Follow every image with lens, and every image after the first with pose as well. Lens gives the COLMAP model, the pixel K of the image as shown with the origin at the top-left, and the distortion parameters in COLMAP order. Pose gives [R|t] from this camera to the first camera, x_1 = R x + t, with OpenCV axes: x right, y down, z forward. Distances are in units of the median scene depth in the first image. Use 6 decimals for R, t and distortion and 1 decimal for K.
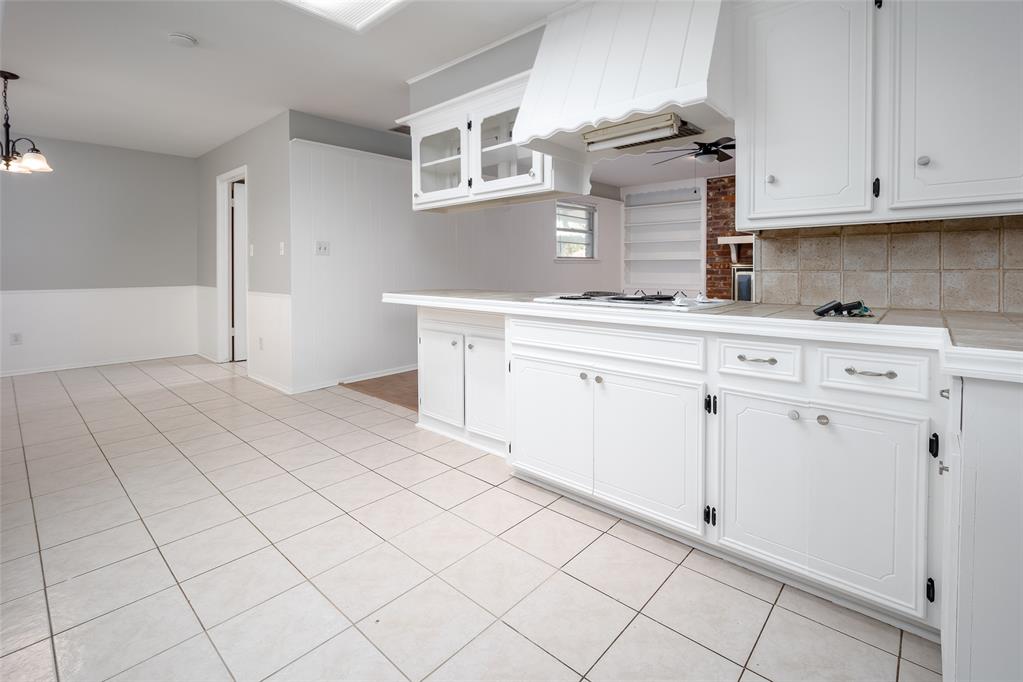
lens RADIAL K [[470.7, 0, 511.2], [0, 470.7, 274.3], [0, 0, 1]] dist [0.002392, 0.000255]
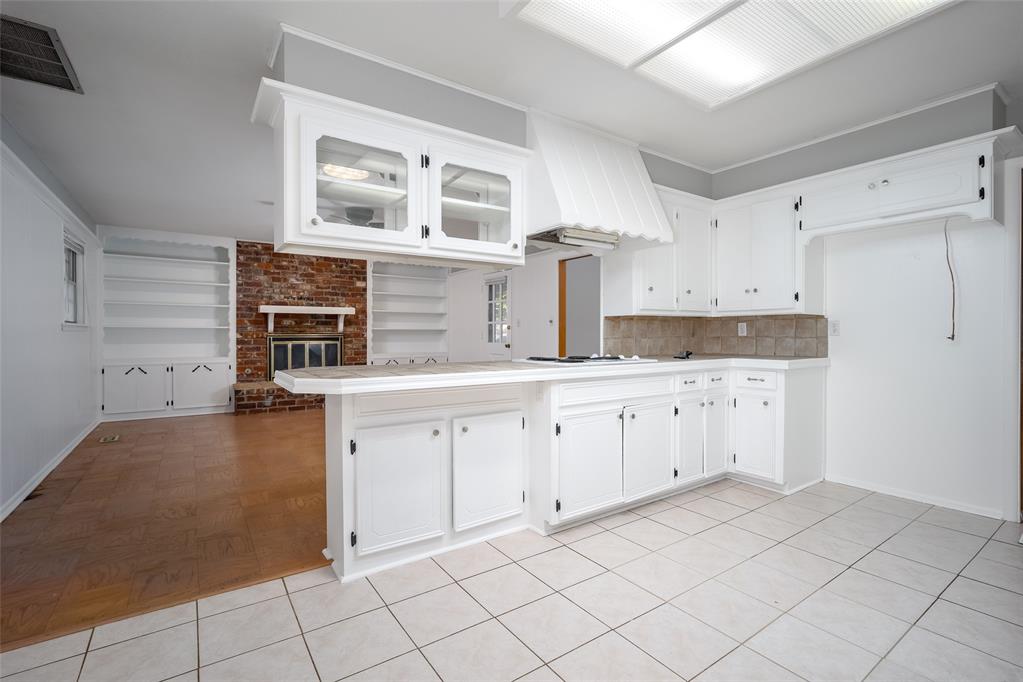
lens RADIAL K [[463.4, 0, 509.3], [0, 463.4, 335.7], [0, 0, 1]] dist [-0.000794, 0.000086]
pose [[0.232699, 0.001417, 0.972548, -0.354442], [0.015971, 0.999859, -0.005279, -0.003980], [-0.972418, 0.016761, 0.232643, 0.290316]]
